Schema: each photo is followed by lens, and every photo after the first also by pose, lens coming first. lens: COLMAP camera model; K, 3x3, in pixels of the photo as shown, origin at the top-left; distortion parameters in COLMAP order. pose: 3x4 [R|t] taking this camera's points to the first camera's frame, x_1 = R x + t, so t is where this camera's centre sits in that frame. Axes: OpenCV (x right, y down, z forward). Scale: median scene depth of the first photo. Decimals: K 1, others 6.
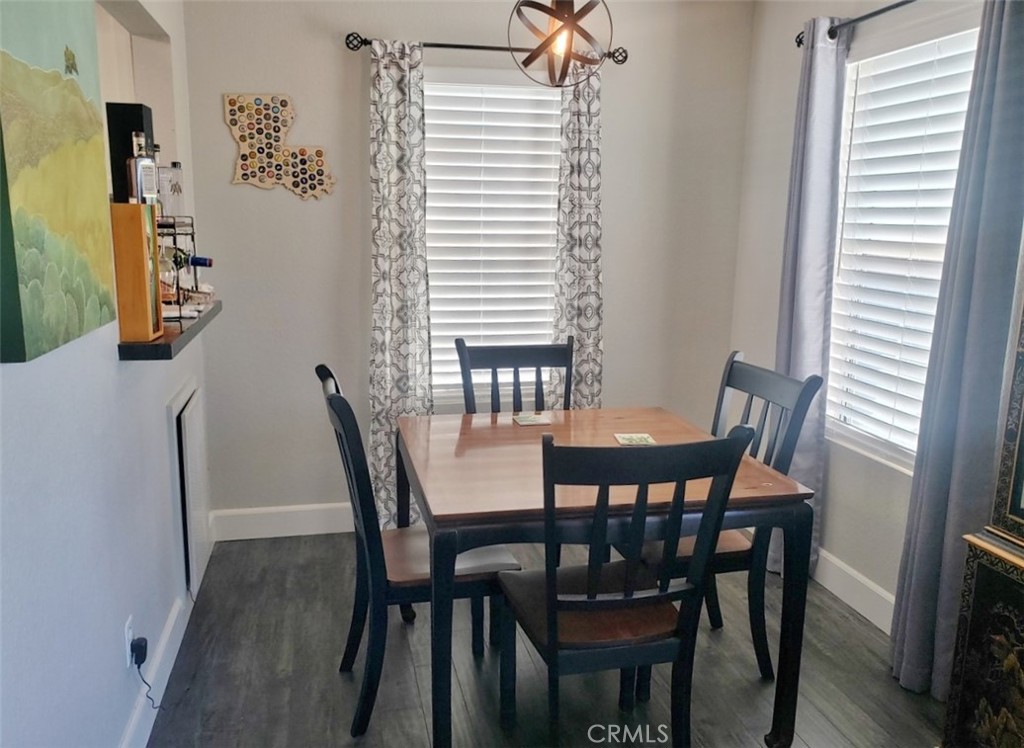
lens RADIAL K [[801.0, 0, 512.0], [0, 801.0, 374.0], [0, 0, 1]] dist [0.007812, 0.003355]
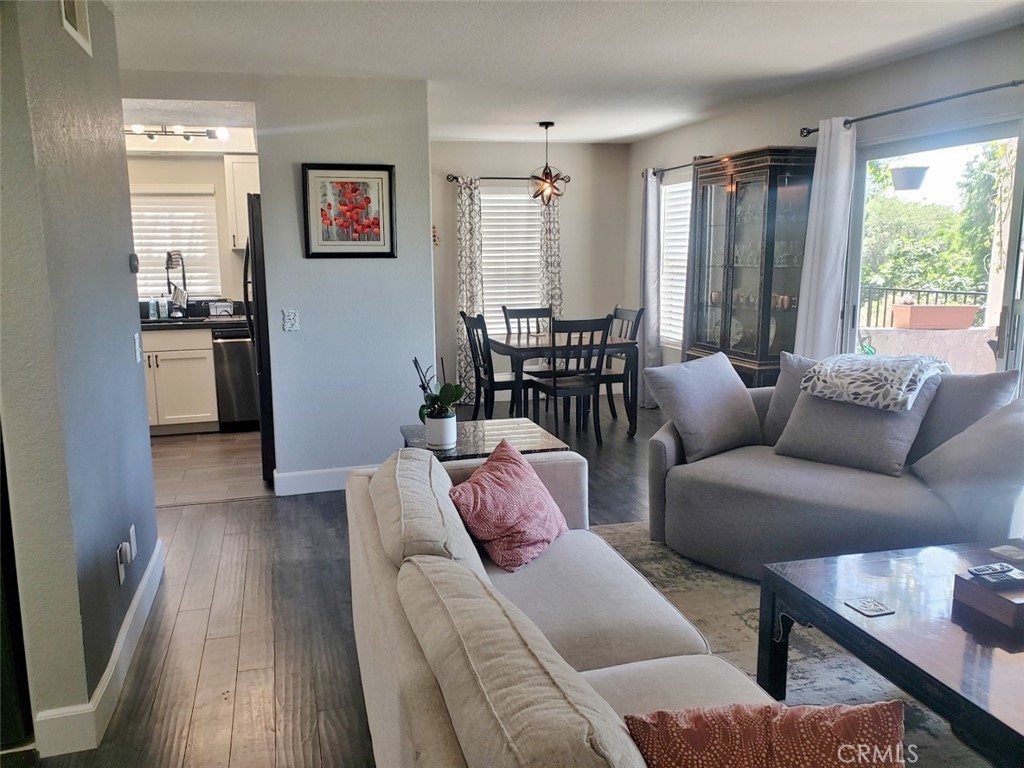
lens RADIAL K [[795.8, 0, 496.3], [0, 795.8, 385.1], [0, 0, 1]] dist [0.157788, -0.349275]
pose [[0.998402, -0.033188, 0.045739, -0.190821], [0.034275, 0.999143, -0.023187, 0.228095], [-0.044931, 0.024718, 0.998684, -1.262341]]
